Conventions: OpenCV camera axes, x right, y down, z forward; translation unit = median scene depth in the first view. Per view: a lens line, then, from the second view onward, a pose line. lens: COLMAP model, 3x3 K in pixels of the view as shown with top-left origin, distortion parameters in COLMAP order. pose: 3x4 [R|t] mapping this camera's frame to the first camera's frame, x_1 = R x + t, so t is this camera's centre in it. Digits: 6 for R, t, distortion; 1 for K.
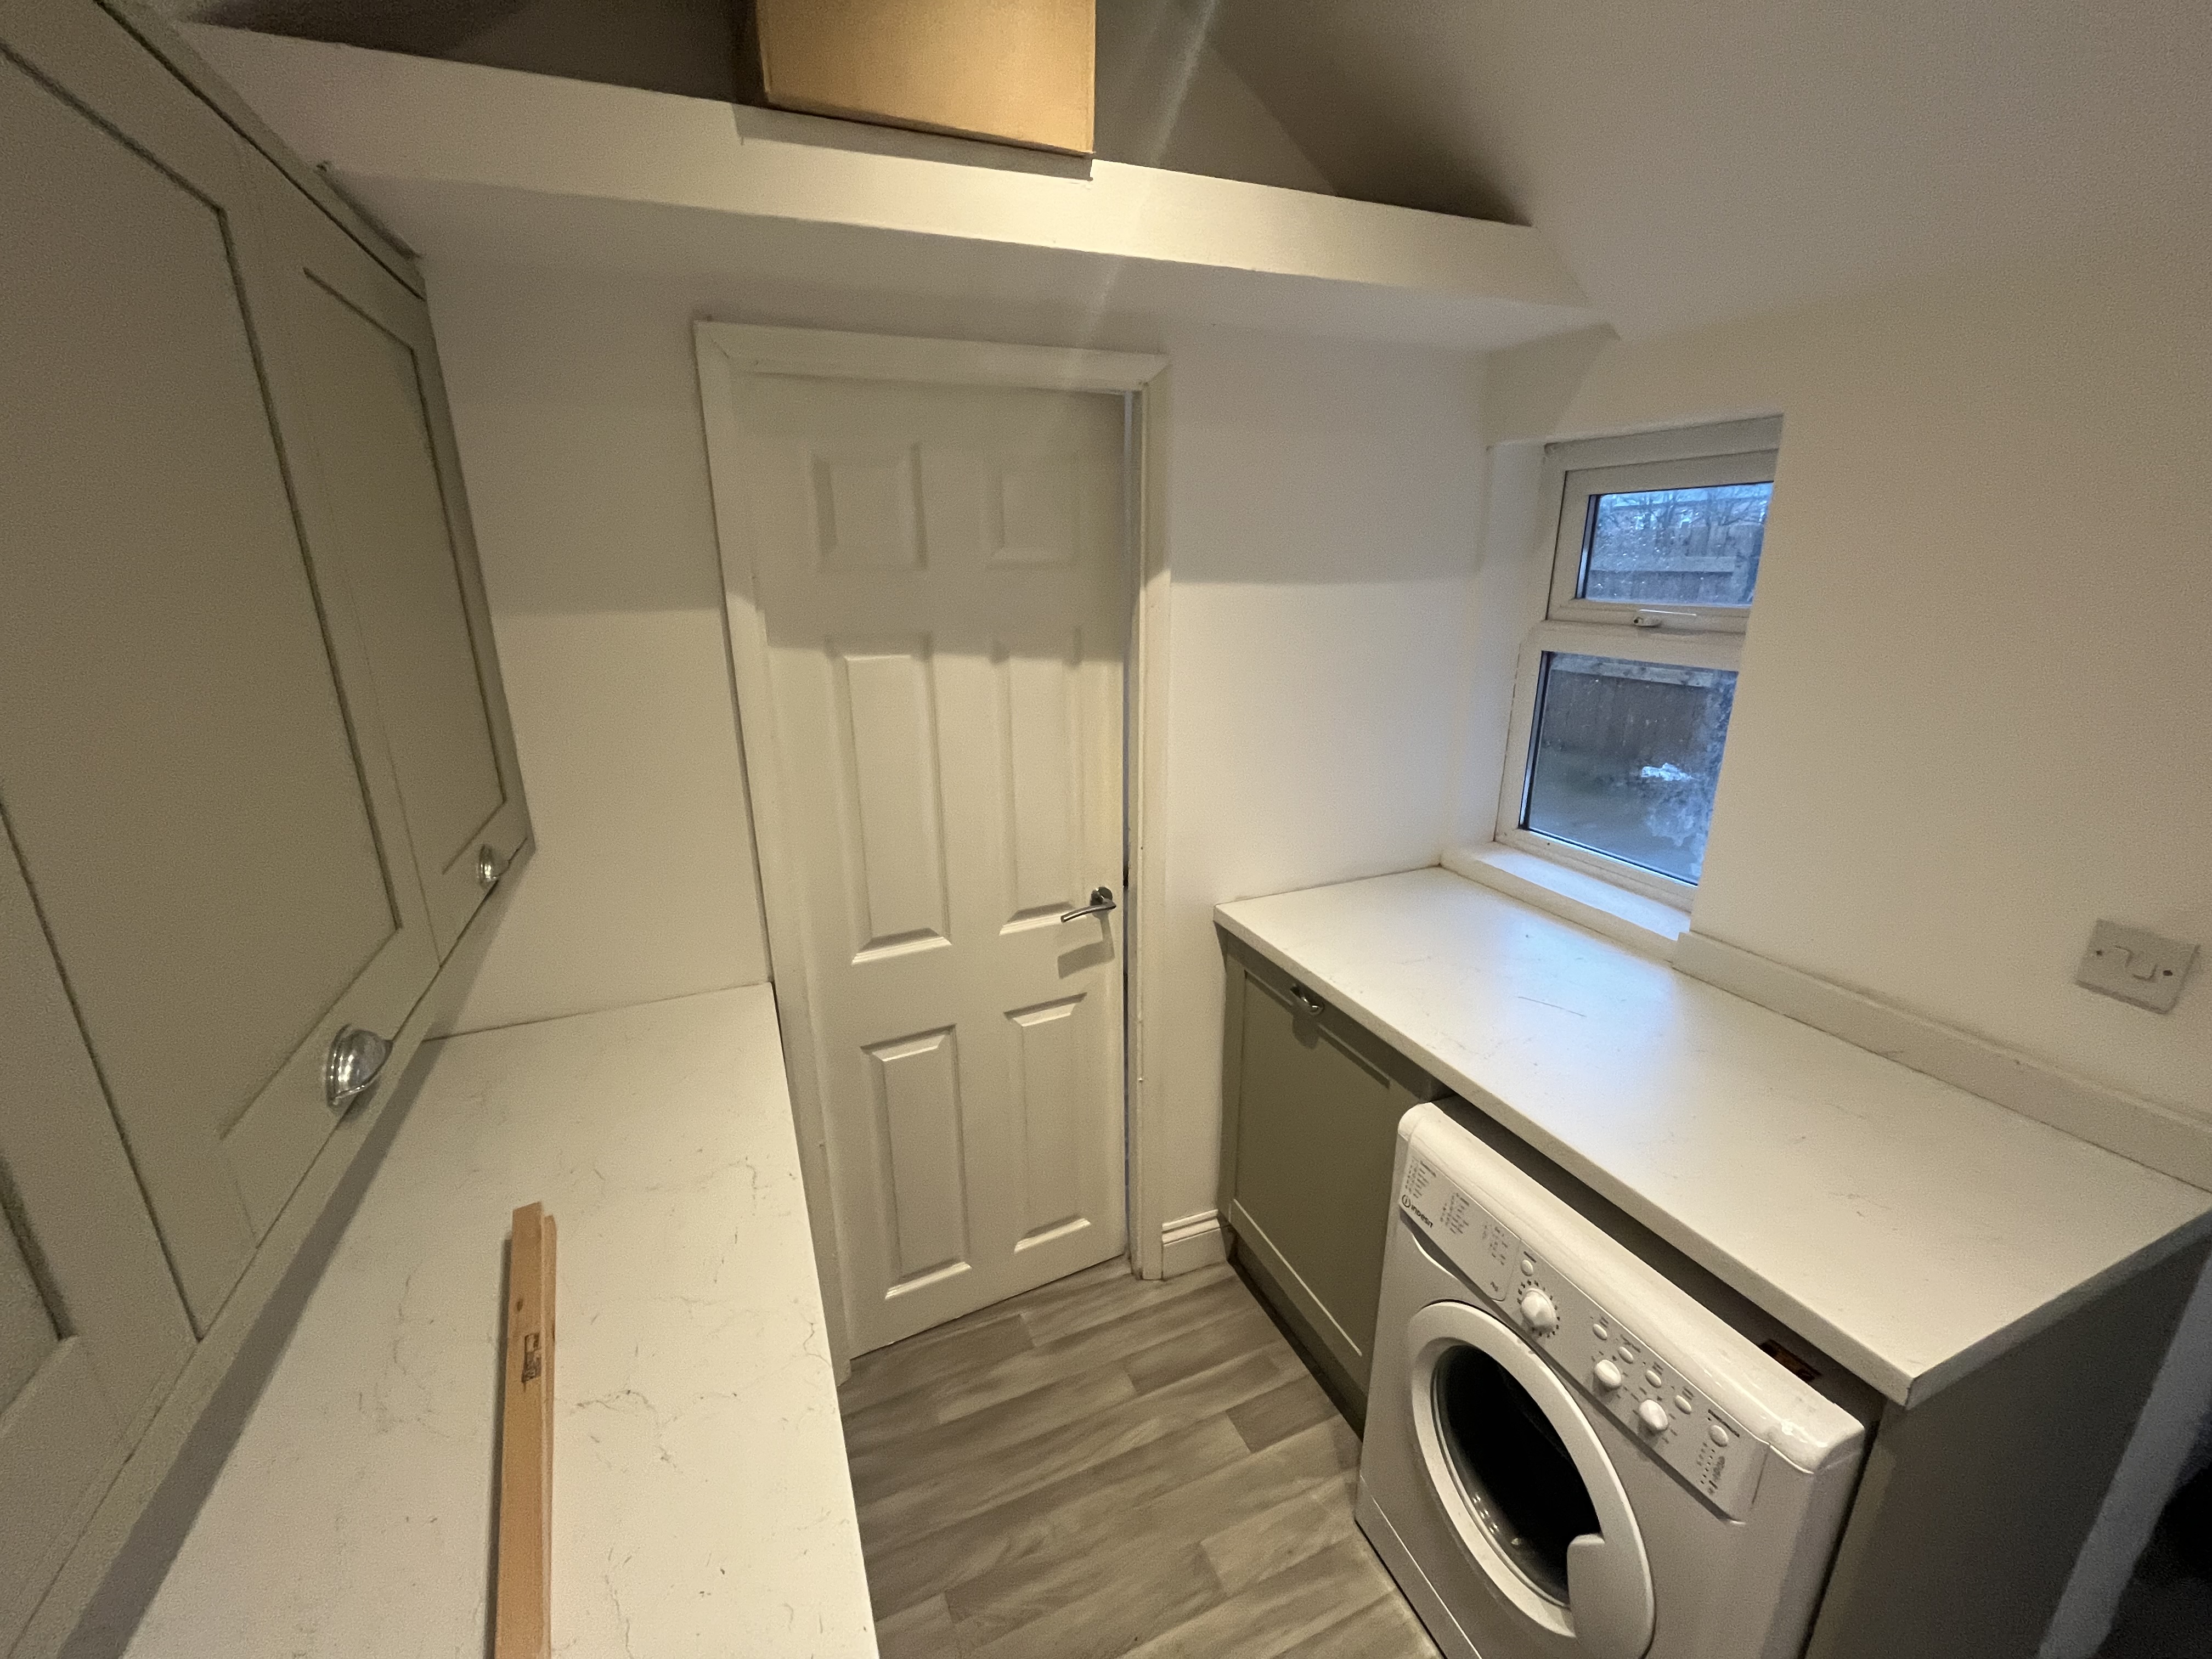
lens RADIAL K [[896.5, 0, 1101.5], [0, 896.5, 833.9], [0, 0, 1]] dist [0.003097, -0.000283]
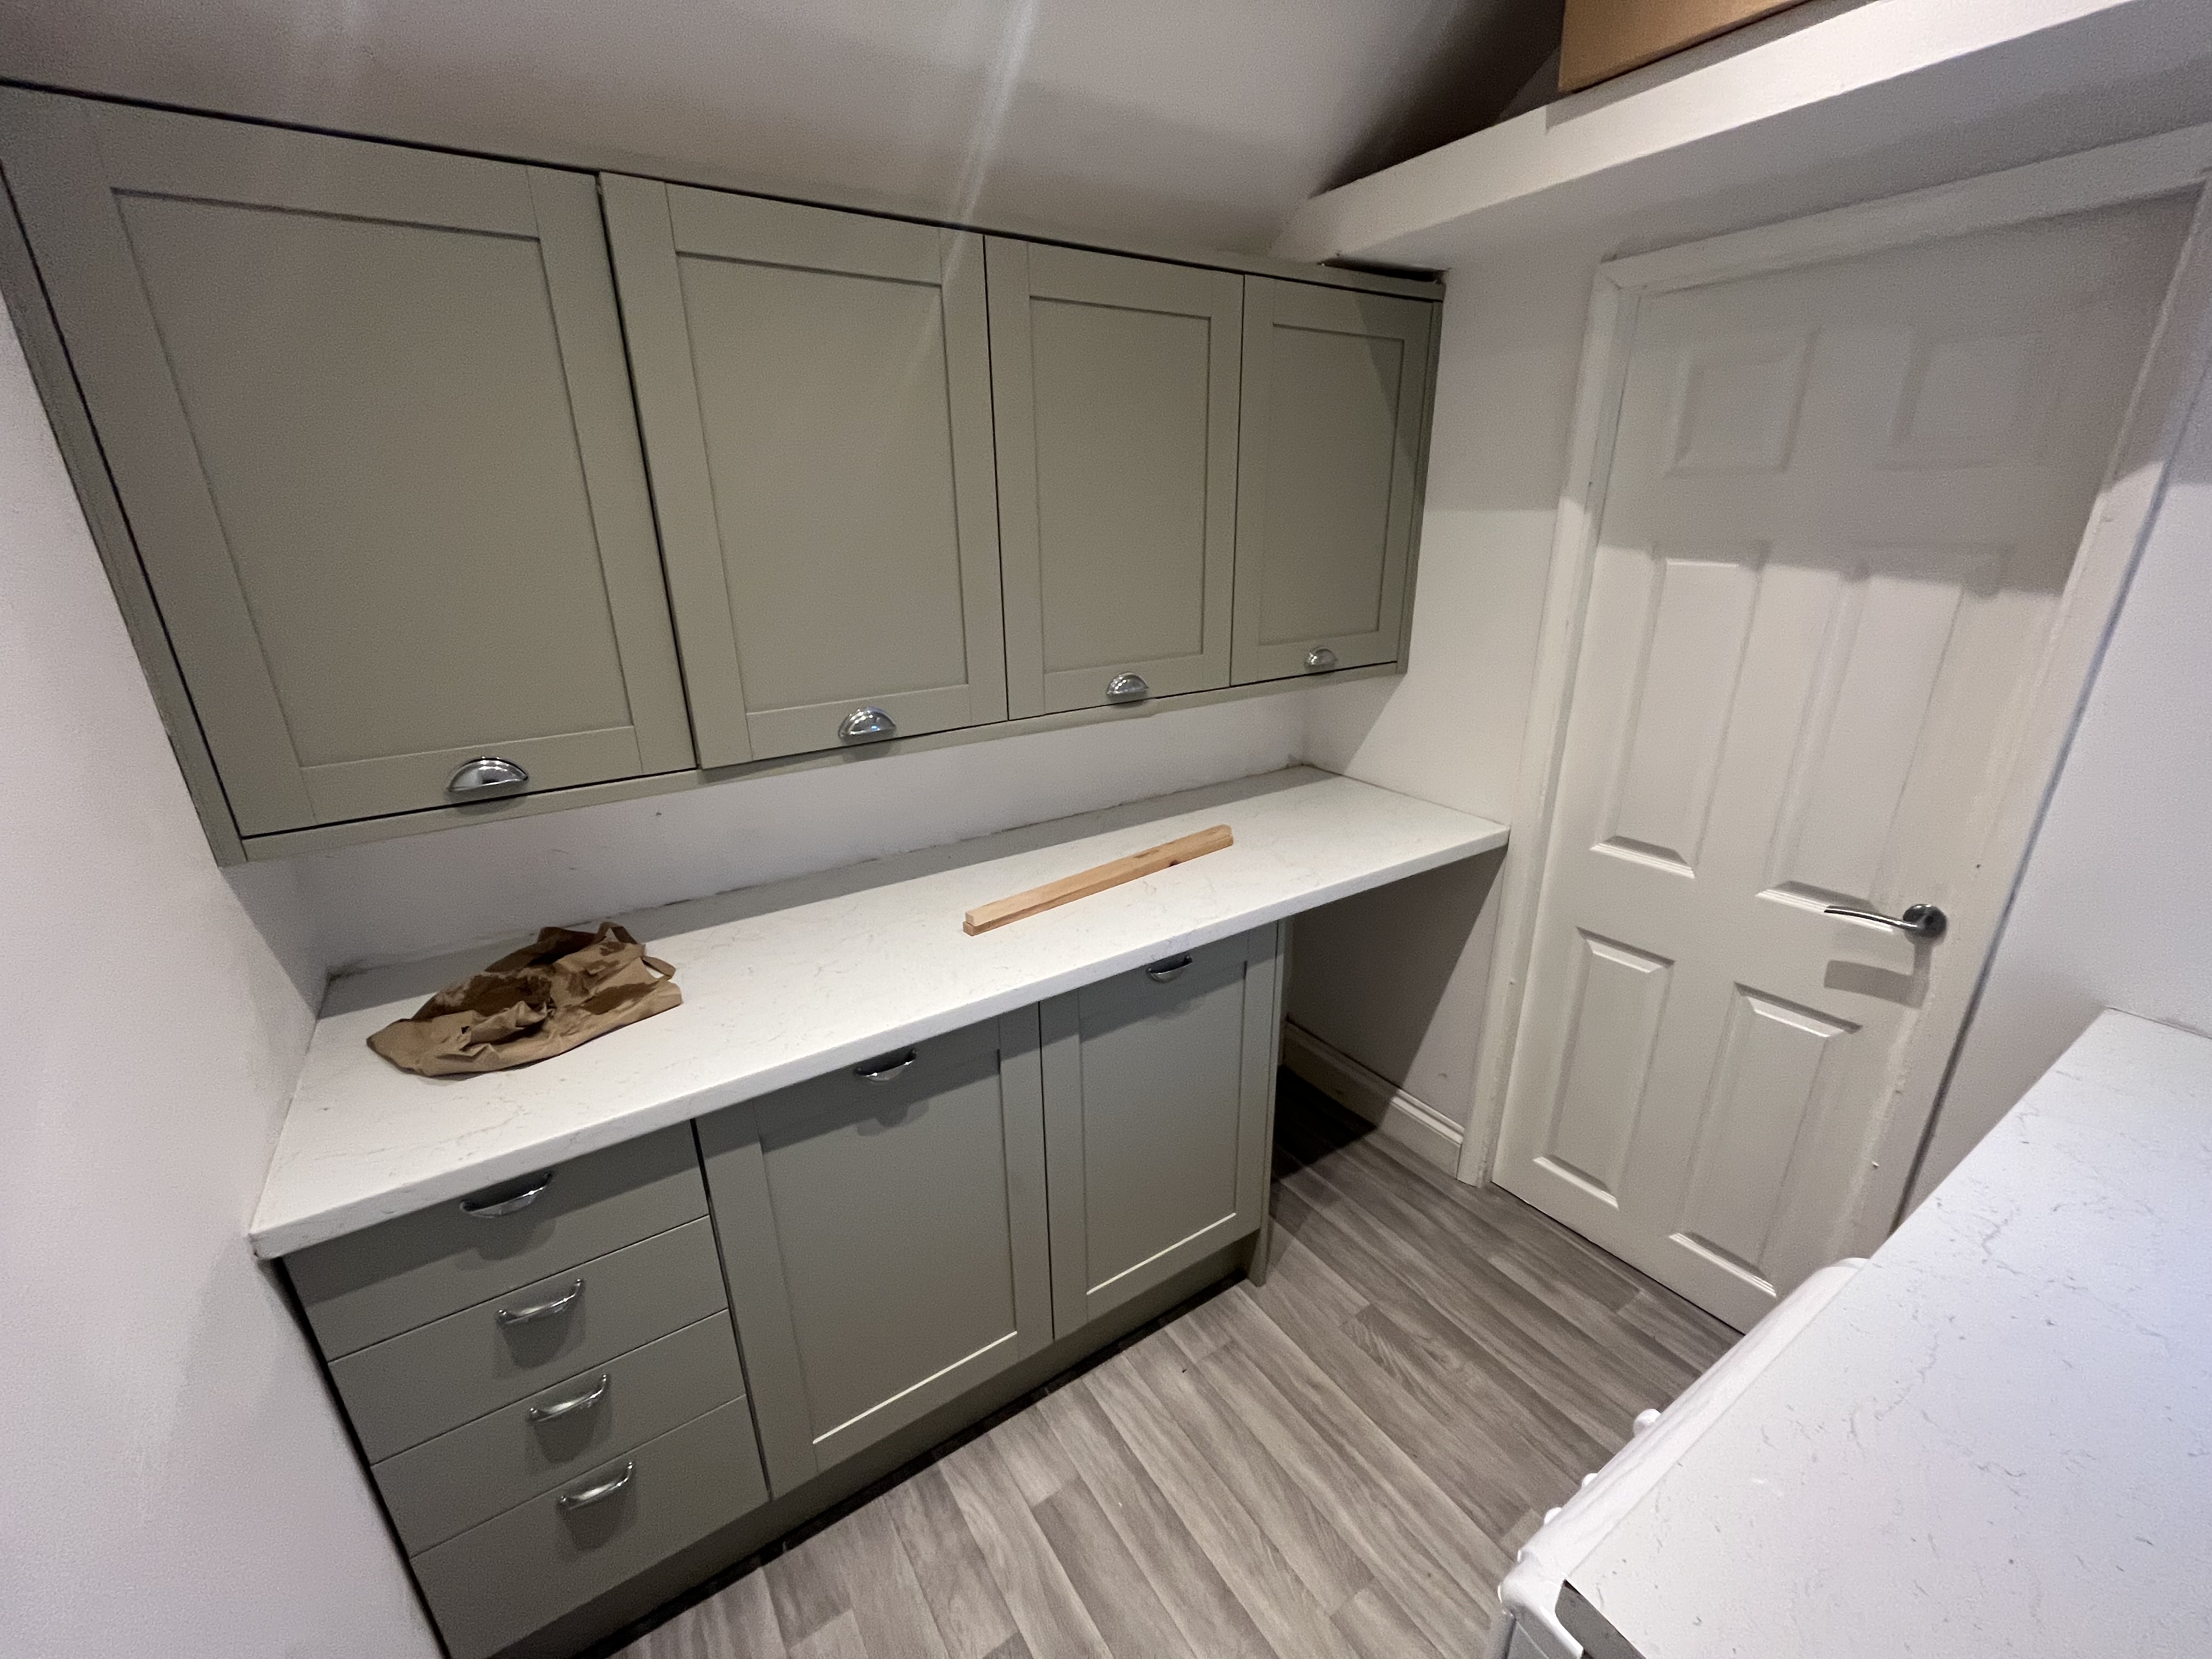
lens RADIAL K [[896.5, 0, 1100.8], [0, 896.5, 829.5], [0, 0, 1]] dist [0.003097, -0.000283]
pose [[0.178928, 0.343444, -0.921971, 0.610214], [-0.273321, 0.917559, 0.288757, -0.028834], [0.945135, 0.200328, 0.258047, 0.155533]]
